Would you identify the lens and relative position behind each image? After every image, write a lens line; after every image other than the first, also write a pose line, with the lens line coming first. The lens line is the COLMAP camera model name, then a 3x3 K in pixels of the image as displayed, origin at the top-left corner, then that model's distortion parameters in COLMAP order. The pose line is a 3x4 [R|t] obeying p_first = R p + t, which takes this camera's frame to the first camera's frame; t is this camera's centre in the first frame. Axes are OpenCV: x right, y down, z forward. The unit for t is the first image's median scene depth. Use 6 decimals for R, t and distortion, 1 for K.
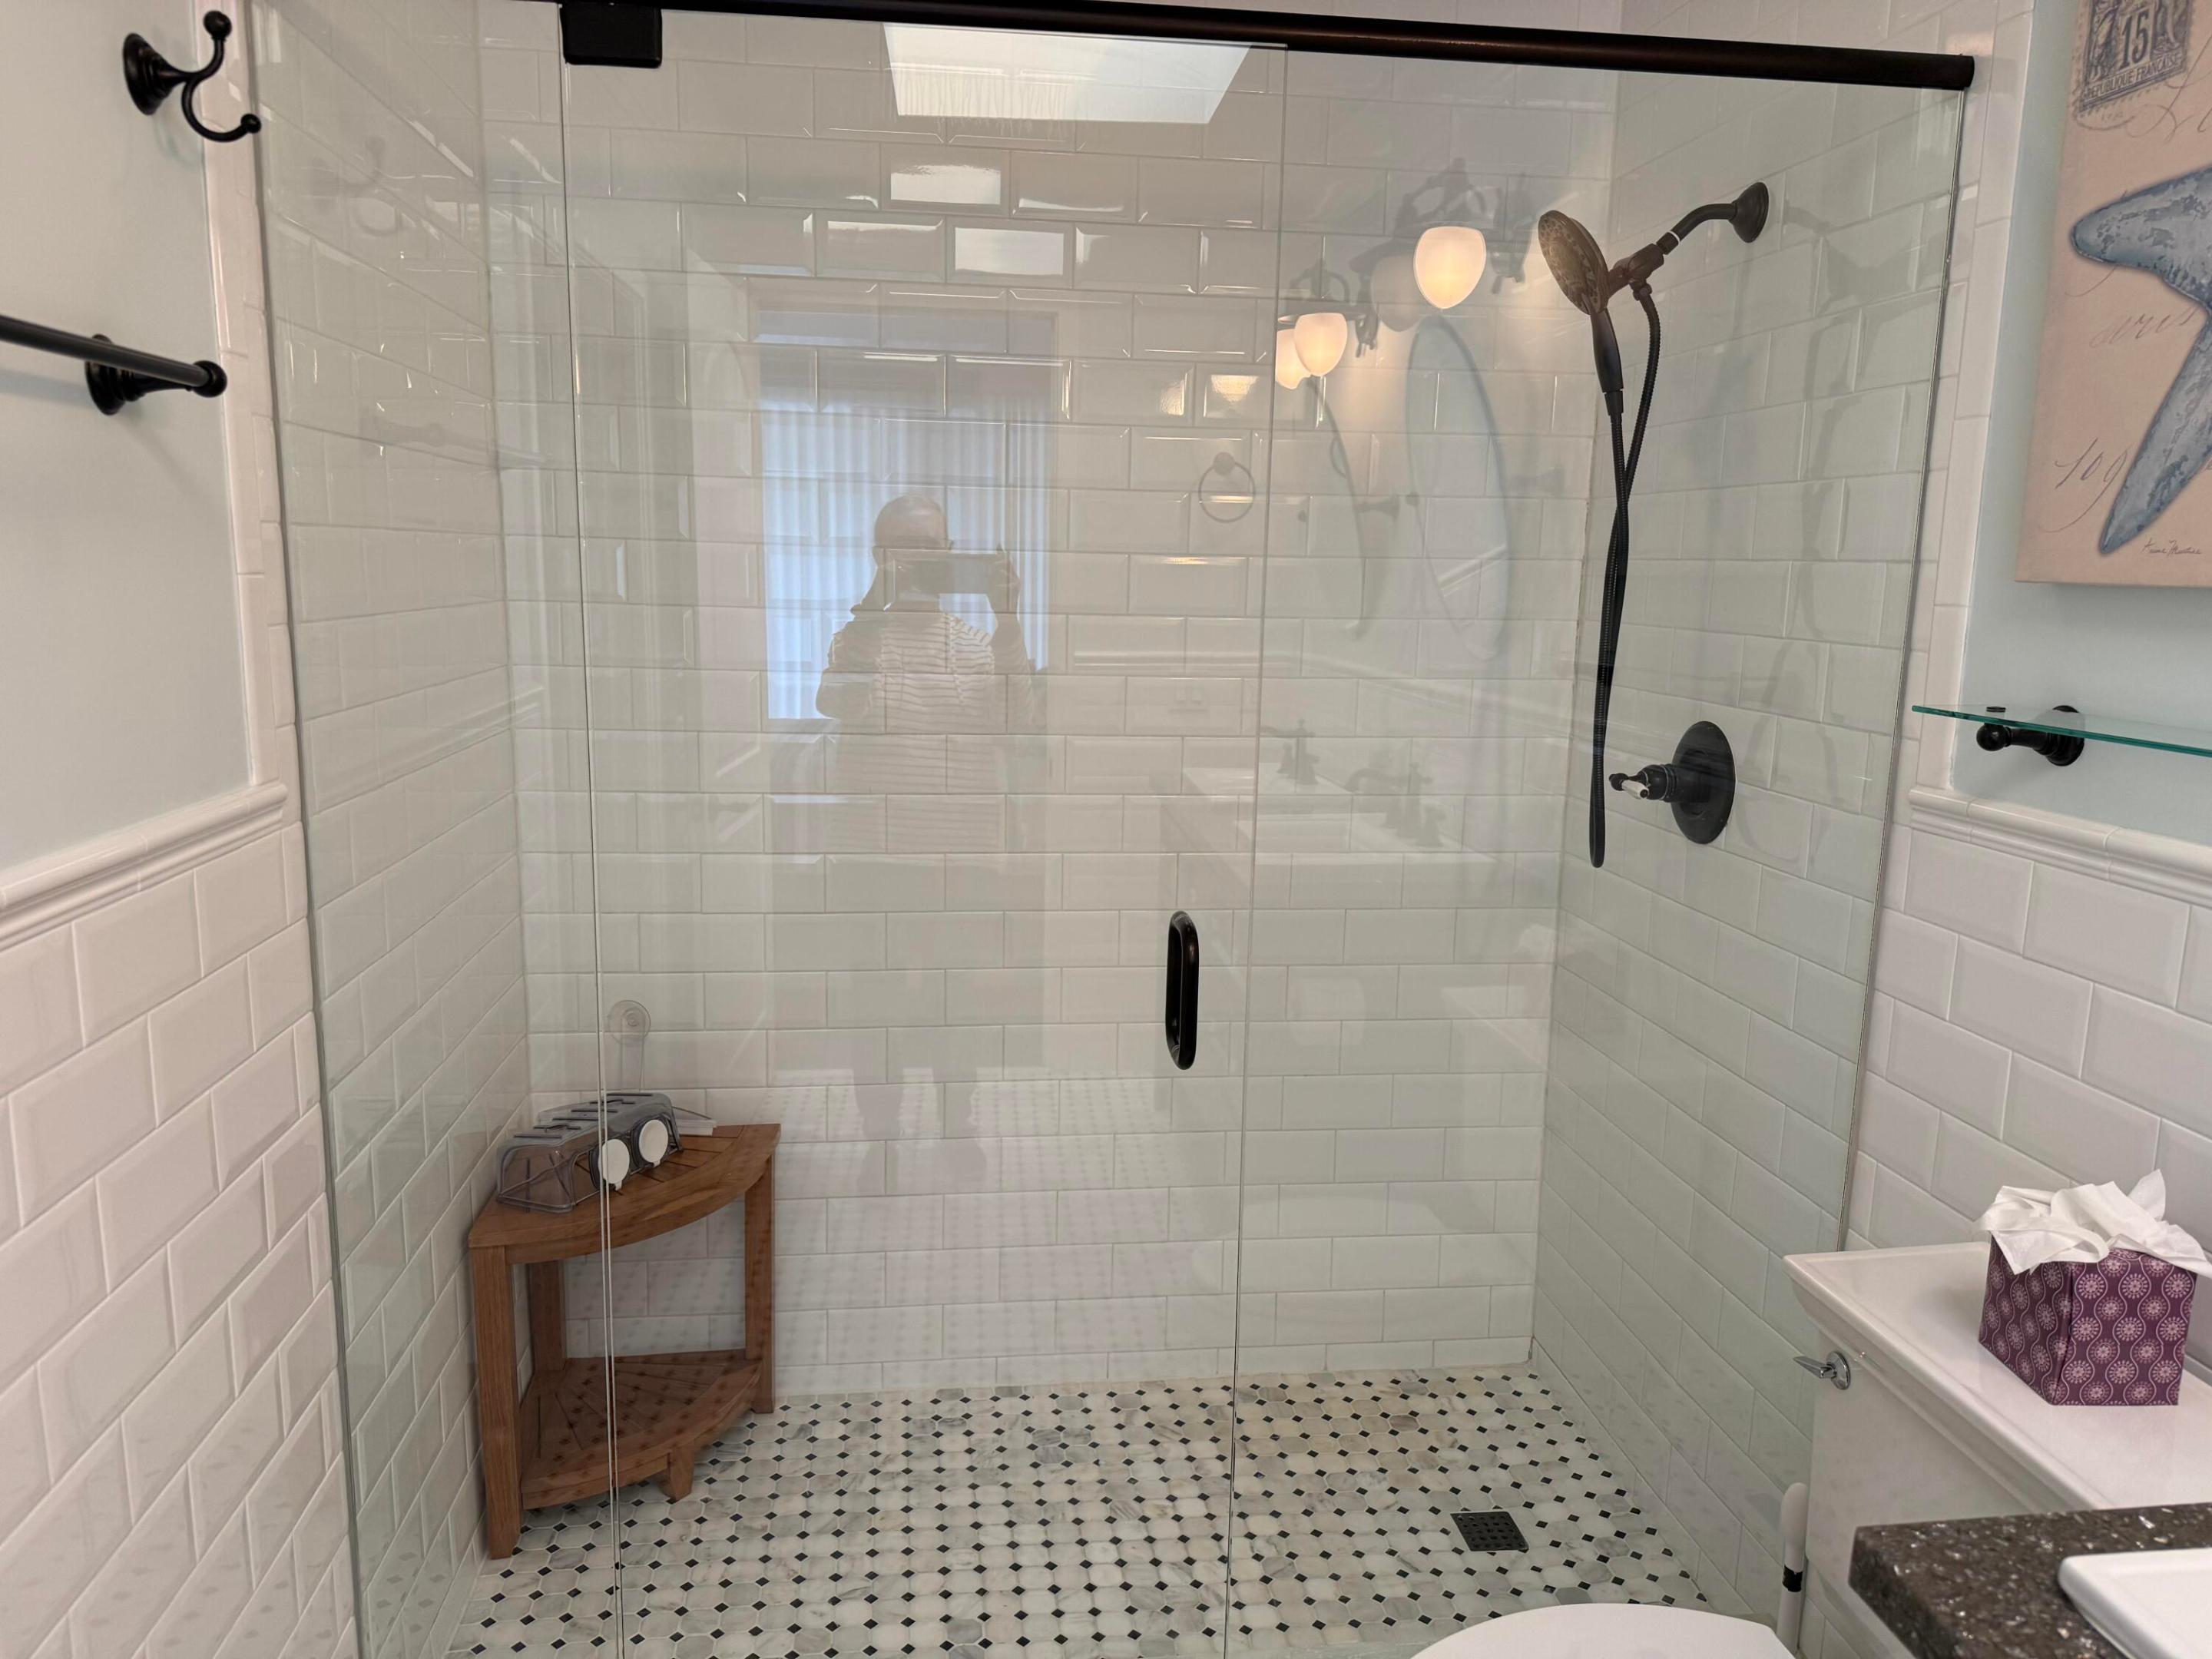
lens RADIAL K [[1538.6, 0, 1102.8], [0, 1538.6, 838.8], [0, 0, 1]] dist [0.117849, -0.181097]
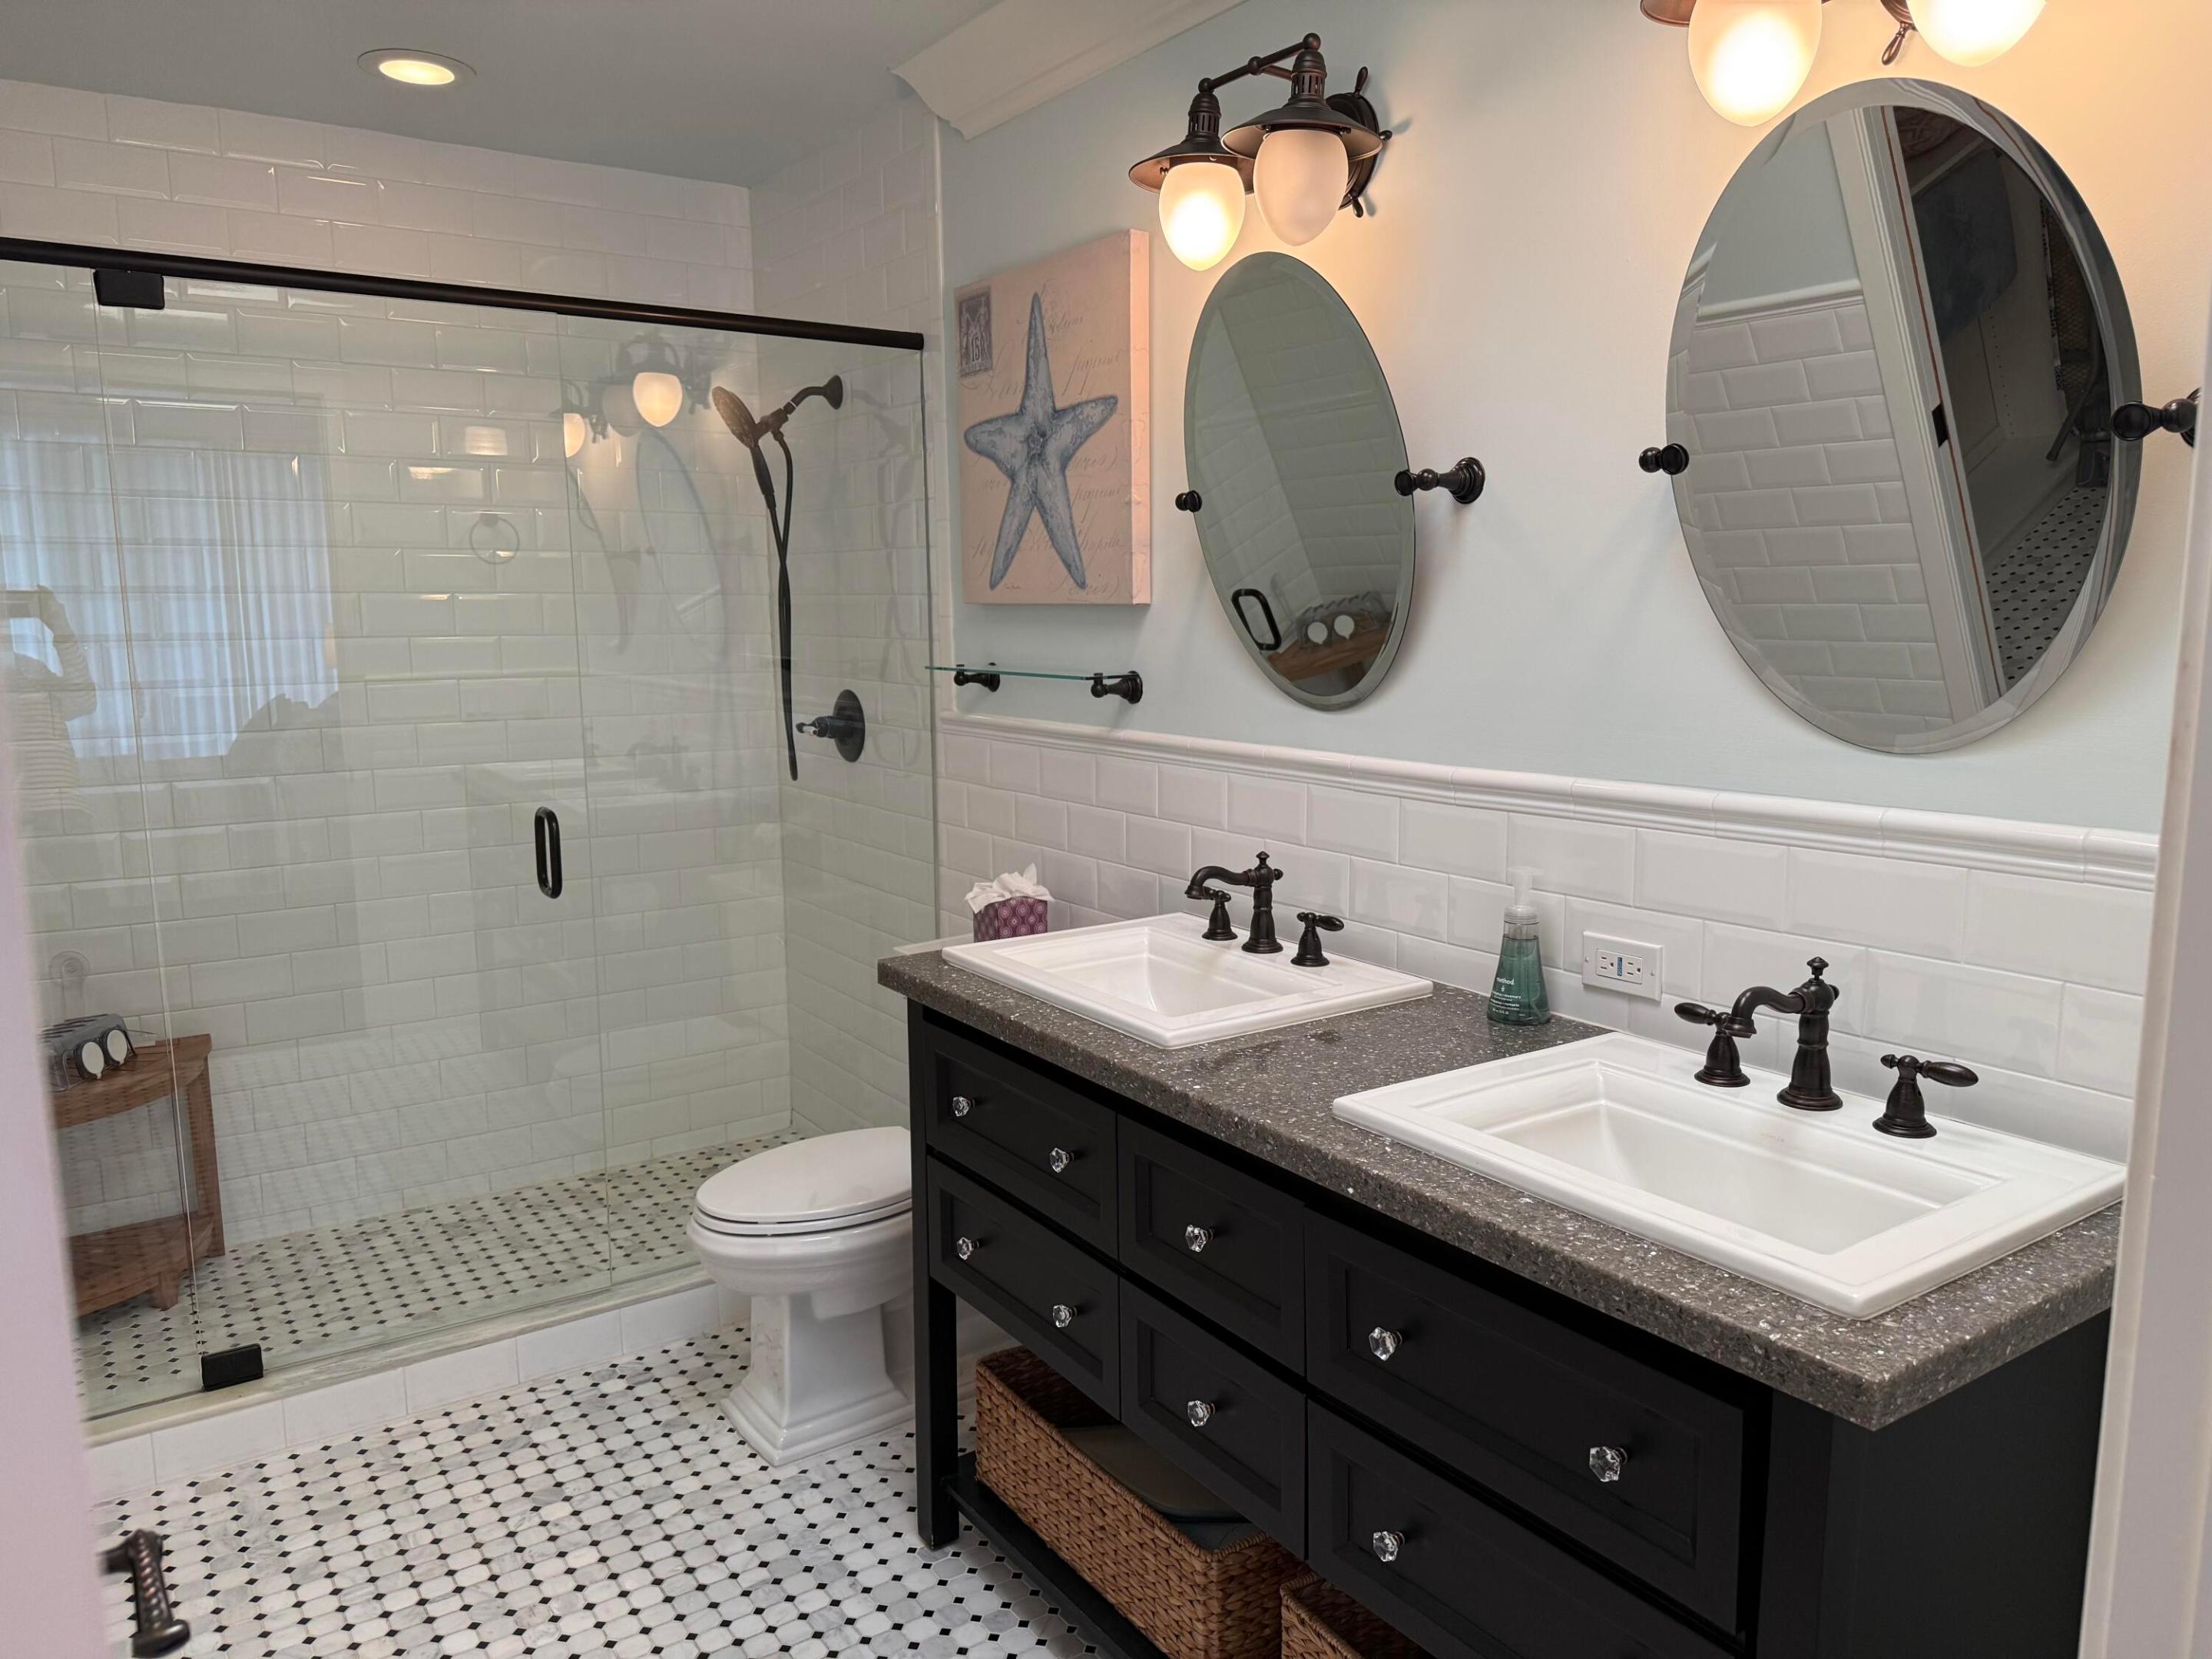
lens RADIAL K [[1538.6, 0, 1102.8], [0, 1538.6, 838.8], [0, 0, 1]] dist [0.117849, -0.181097]
pose [[0.887895, -0.094794, 0.450173, -0.127164], [0.103461, 0.994619, 0.005377, 0.099076], [-0.448261, 0.041801, 0.892925, -0.573470]]
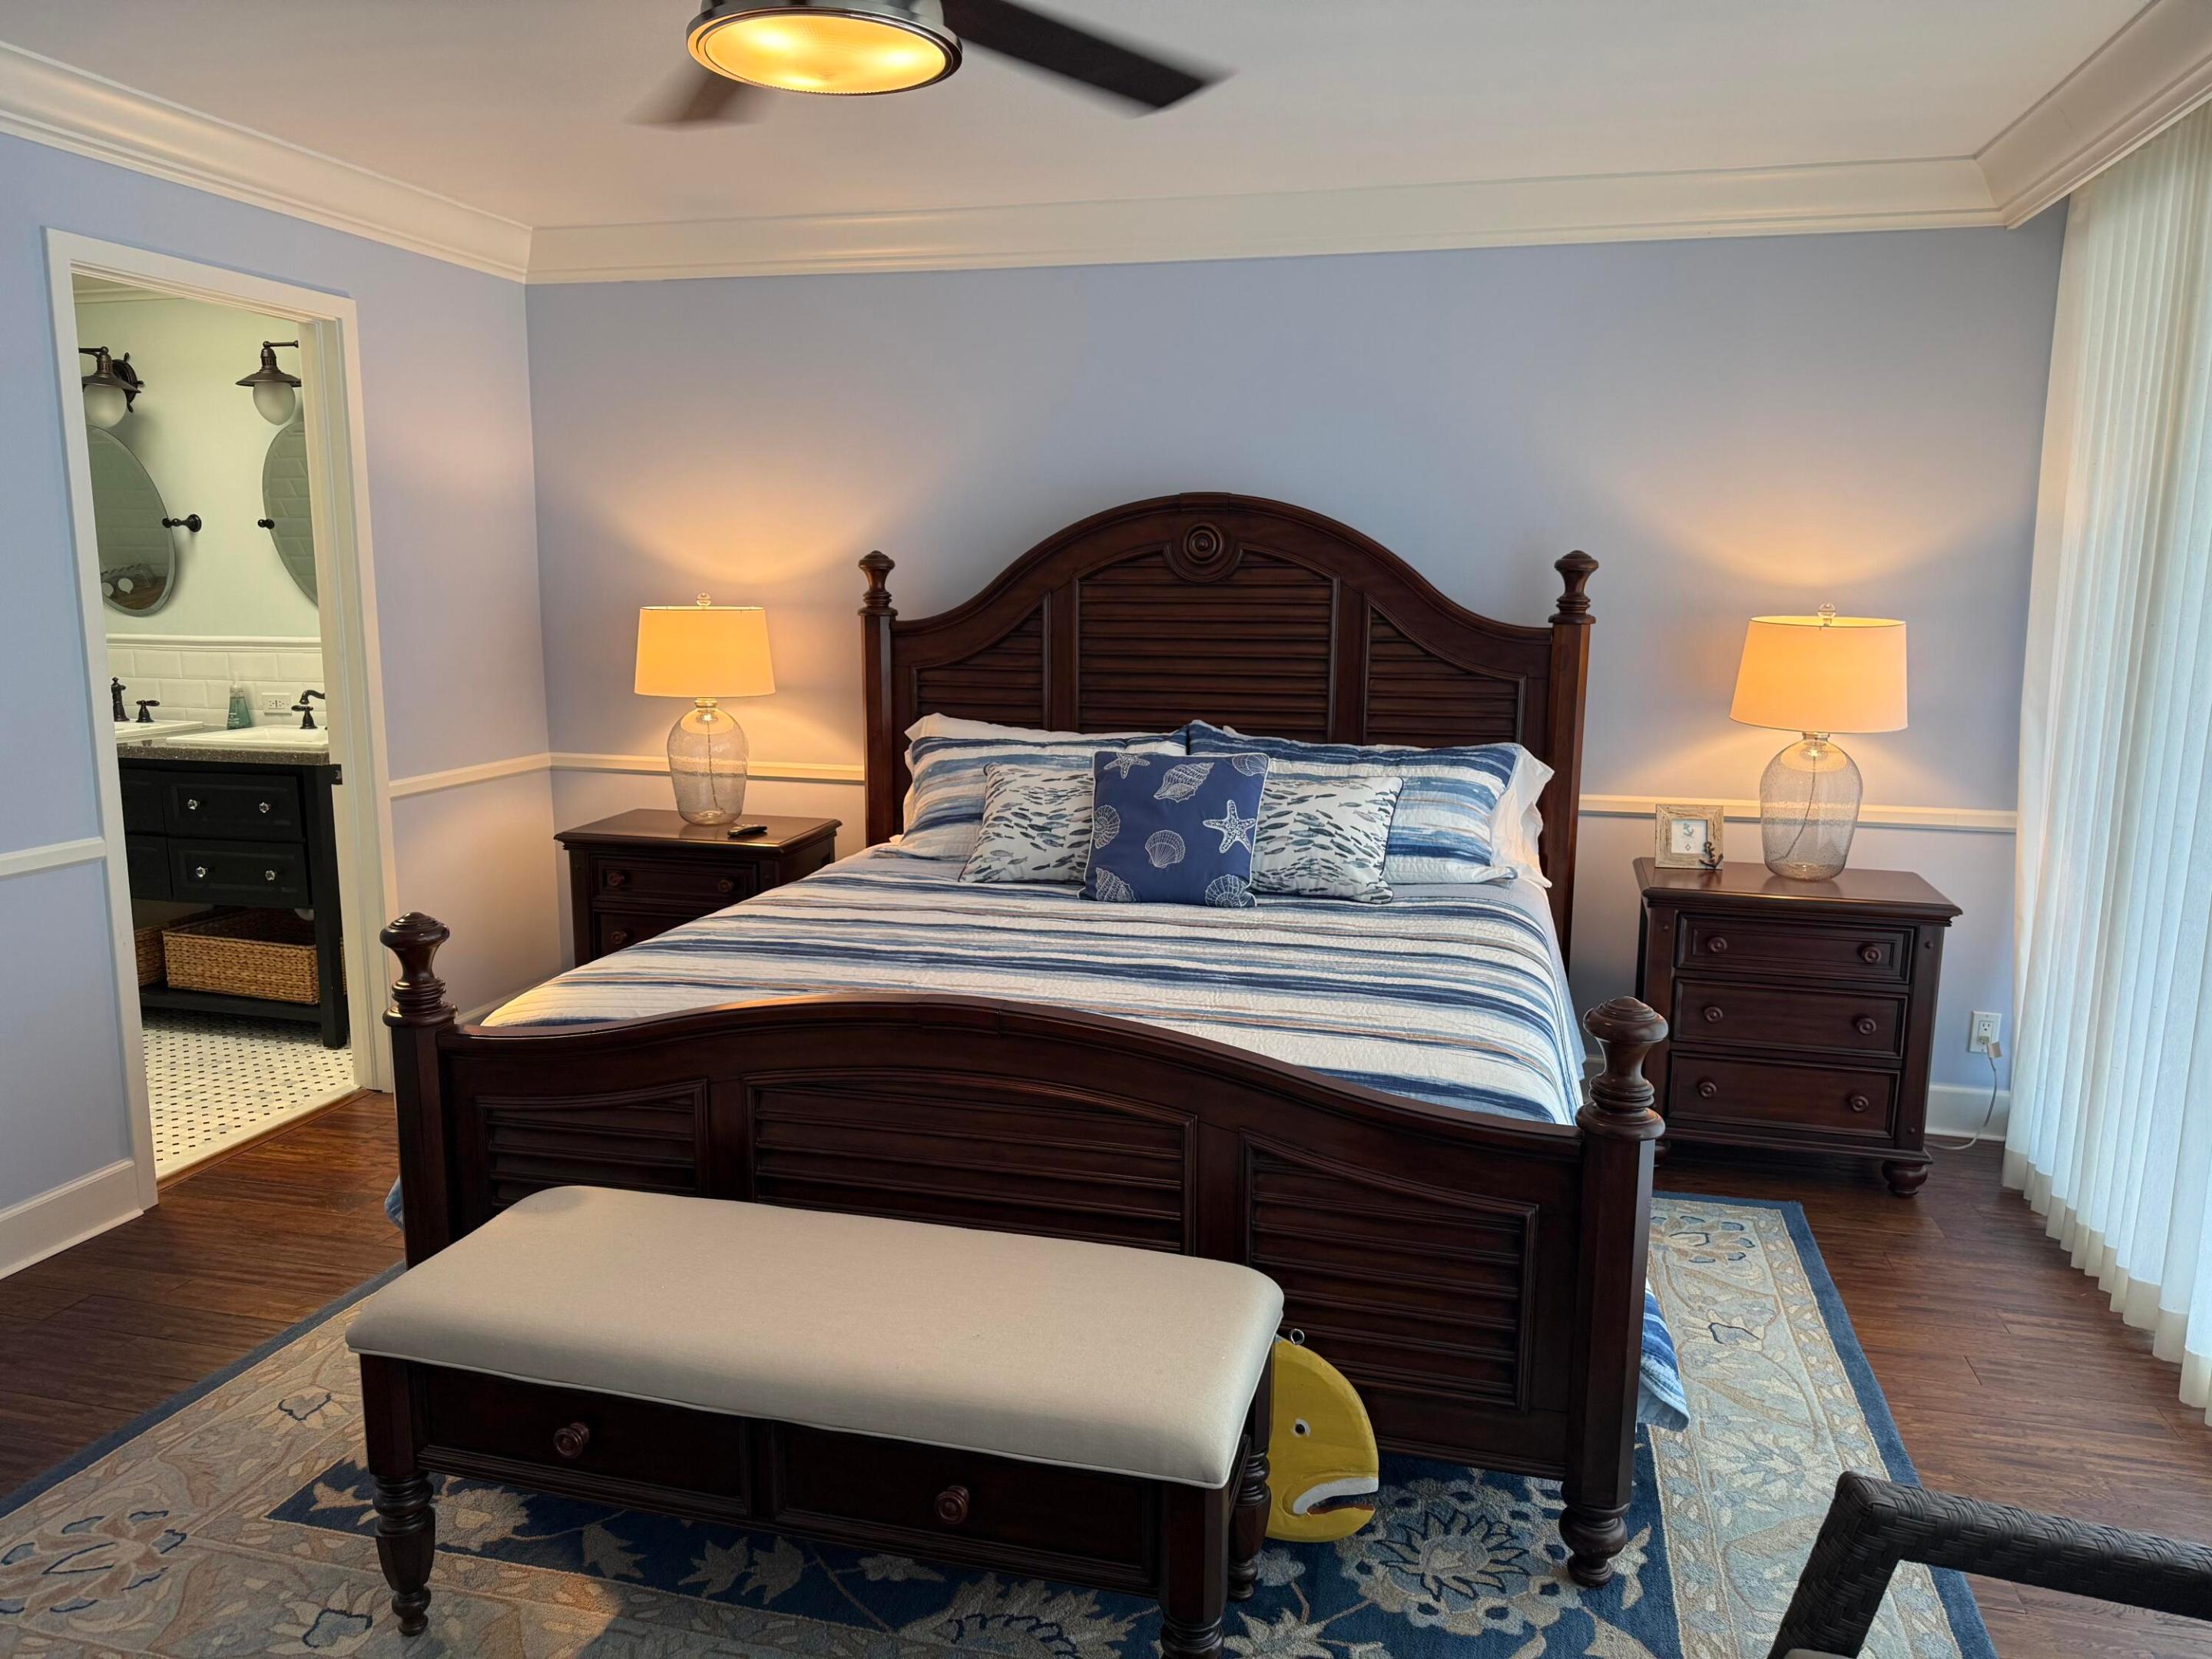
lens RADIAL K [[1573.1, 0, 1106.0], [0, 1573.1, 829.5], [0, 0, 1]] dist [0.023614, -0.020540]
pose [[0.360899, -0.165480, 0.917806, -1.223424], [0.162983, 0.980178, 0.112638, 0.314430], [-0.918253, 0.108935, 0.380716, -1.918060]]
